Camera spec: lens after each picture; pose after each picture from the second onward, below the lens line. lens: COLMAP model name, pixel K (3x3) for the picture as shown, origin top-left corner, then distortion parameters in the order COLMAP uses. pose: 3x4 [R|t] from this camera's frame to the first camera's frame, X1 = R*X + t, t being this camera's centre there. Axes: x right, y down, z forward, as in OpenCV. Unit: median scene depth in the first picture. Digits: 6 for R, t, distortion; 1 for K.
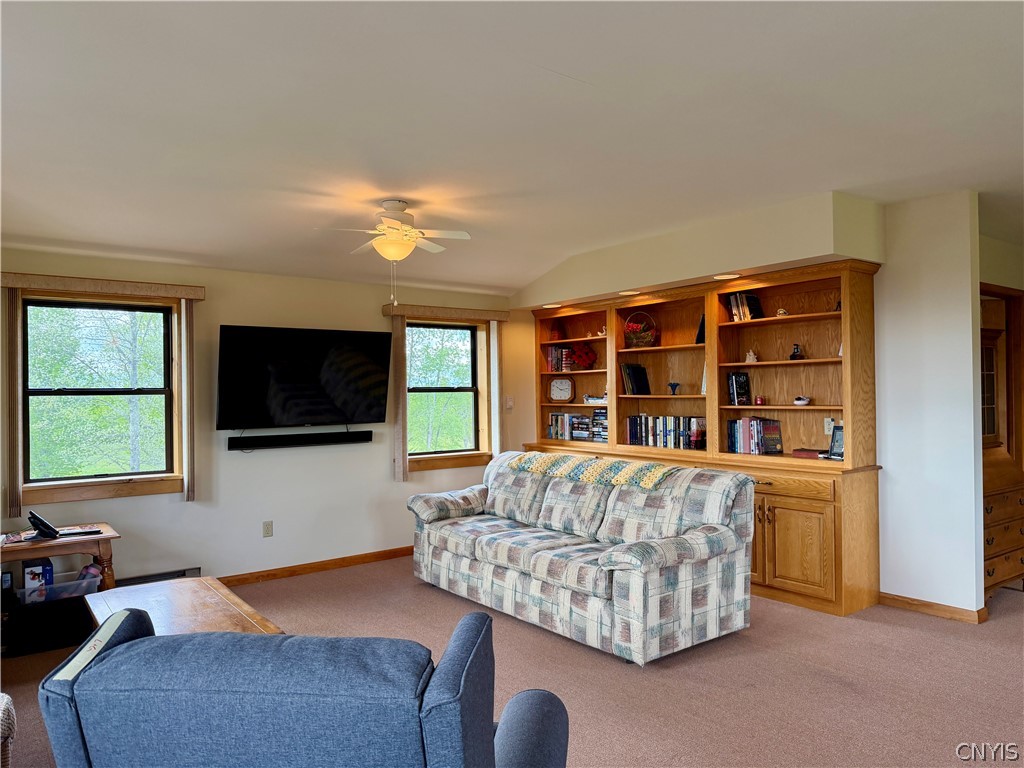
lens RADIAL K [[721.5, 0, 543.1], [0, 721.5, 394.1], [0, 0, 1]] dist [0.066798, -0.080216]
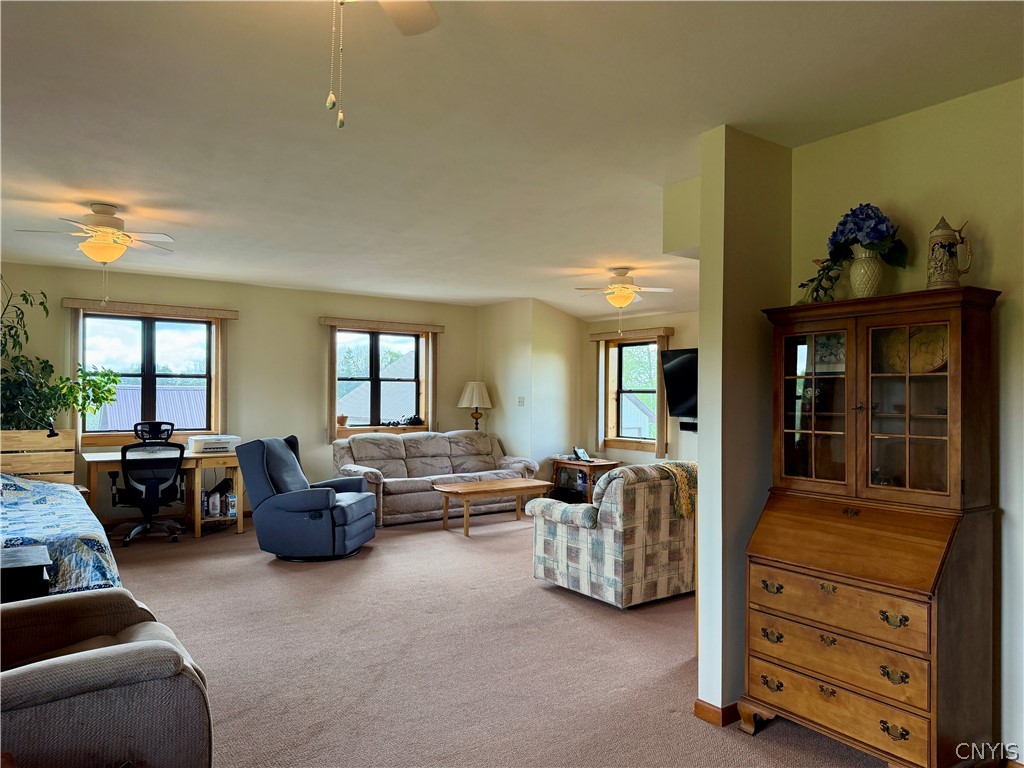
lens RADIAL K [[721.5, 0, 498.8], [0, 721.5, 388.6], [0, 0, 1]] dist [0.066798, -0.080216]
pose [[-0.047163, 0.007201, -0.998861, 1.421061], [-0.008449, 0.999935, 0.007608, -0.025496], [0.998851, 0.008798, -0.047099, 0.866862]]
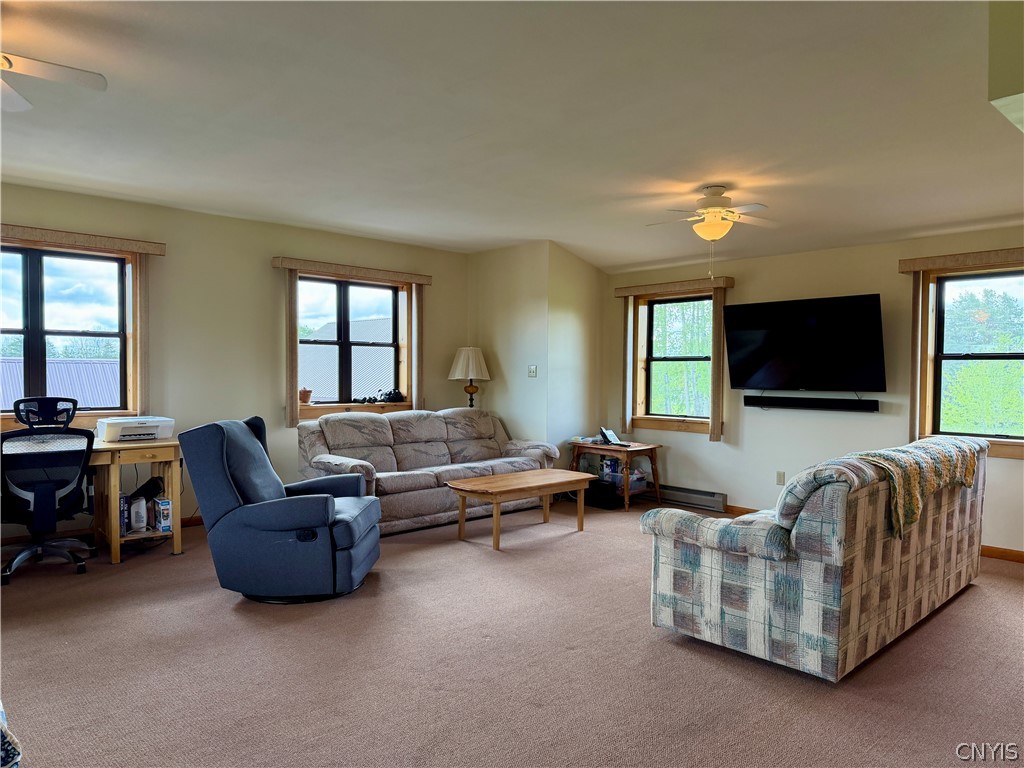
lens RADIAL K [[721.5, 0, 493.9], [0, 721.5, 393.8], [0, 0, 1]] dist [0.066798, -0.080216]
pose [[0.072539, 0.046296, -0.996291, 0.973064], [-0.009683, 0.998908, 0.045712, 0.004629], [0.997319, 0.006332, 0.072908, 0.612708]]
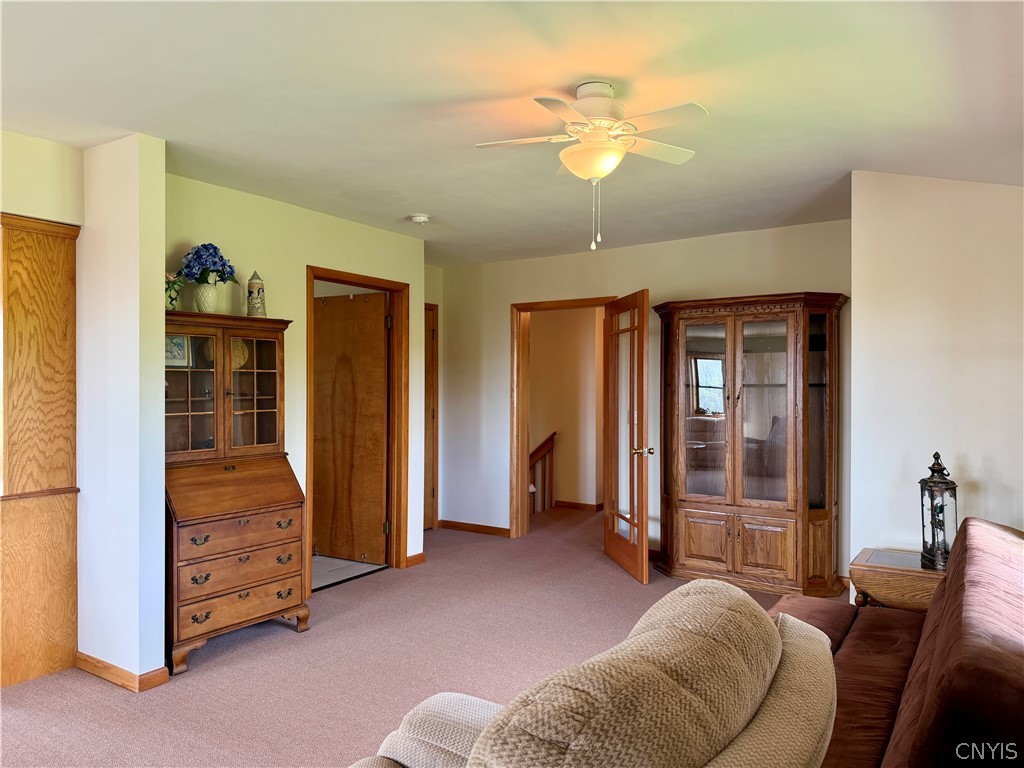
lens RADIAL K [[721.5, 0, 514.7], [0, 721.5, 387.8], [0, 0, 1]] dist [0.066798, -0.080216]
pose [[0.943416, 0.020363, 0.330986, 0.754574], [-0.018836, 0.999792, -0.007819, -0.011974], [-0.331077, 0.001142, 0.943603, 0.140233]]
